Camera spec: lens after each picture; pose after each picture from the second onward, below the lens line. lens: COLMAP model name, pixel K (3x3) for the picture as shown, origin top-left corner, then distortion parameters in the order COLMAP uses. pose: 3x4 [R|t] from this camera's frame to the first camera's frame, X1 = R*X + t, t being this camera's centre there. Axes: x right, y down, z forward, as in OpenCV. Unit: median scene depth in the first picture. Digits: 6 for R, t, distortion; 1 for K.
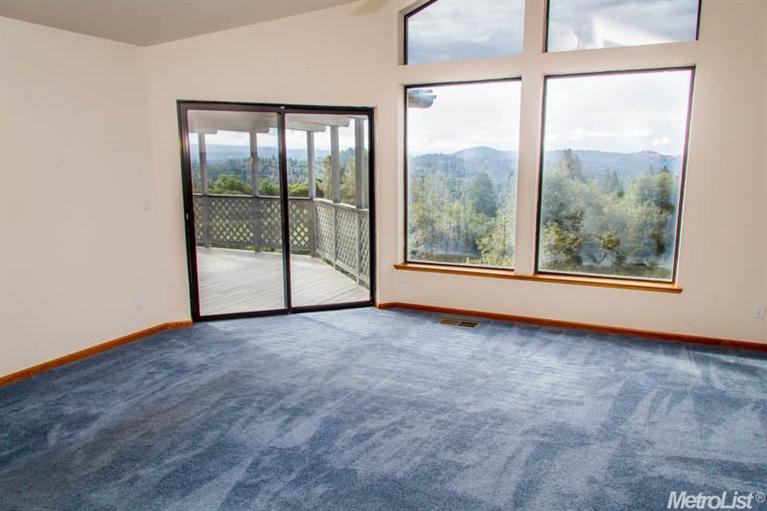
lens RADIAL K [[563.6, 0, 385.5], [0, 563.6, 266.1], [0, 0, 1]] dist [0.027252, -0.006233]
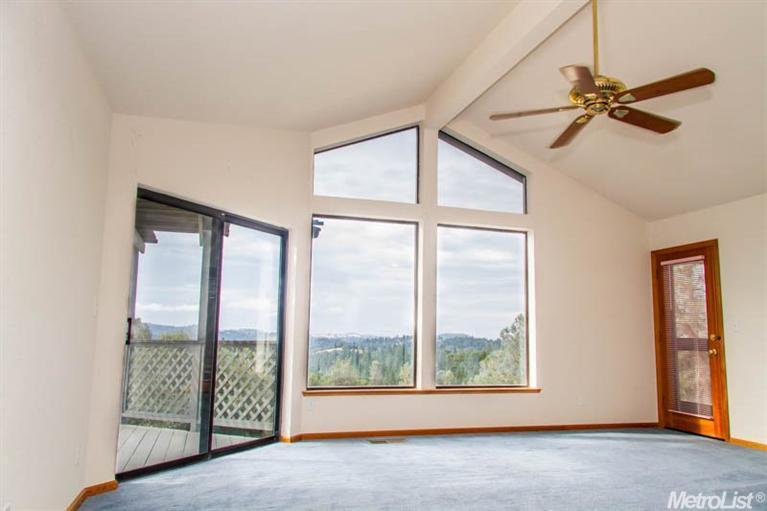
lens RADIAL K [[563.6, 0, 385.5], [0, 563.6, 266.1], [0, 0, 1]] dist [0.027252, -0.006233]
pose [[0.735087, 0.098285, 0.670811, -0.556746], [0.104492, 0.961190, -0.255335, 0.053945], [-0.669872, 0.257788, 0.696288, 0.203930]]
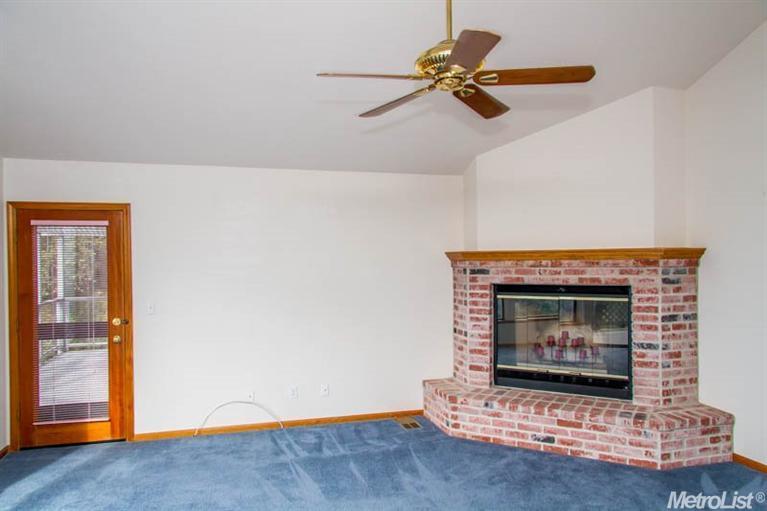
lens RADIAL K [[563.6, 0, 385.5], [0, 563.6, 266.1], [0, 0, 1]] dist [0.027252, -0.006233]
pose [[-0.629479, 0.016194, 0.776849, -0.327563], [0.158726, 0.981381, 0.108157, -0.136929], [-0.760633, 0.191389, -0.620329, 0.775158]]
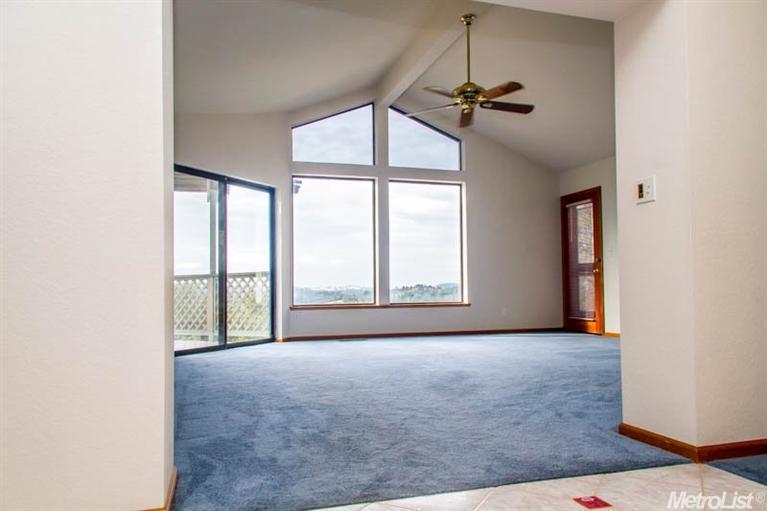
lens RADIAL K [[559.1, 0, 380.2], [0, 559.1, 268.1], [0, 0, 1]] dist [0.032307, -0.000959]
pose [[0.740360, 0.018834, 0.671947, -0.719474], [0.129594, 0.976856, -0.170169, 0.161242], [-0.659600, 0.213067, 0.720784, -0.079605]]
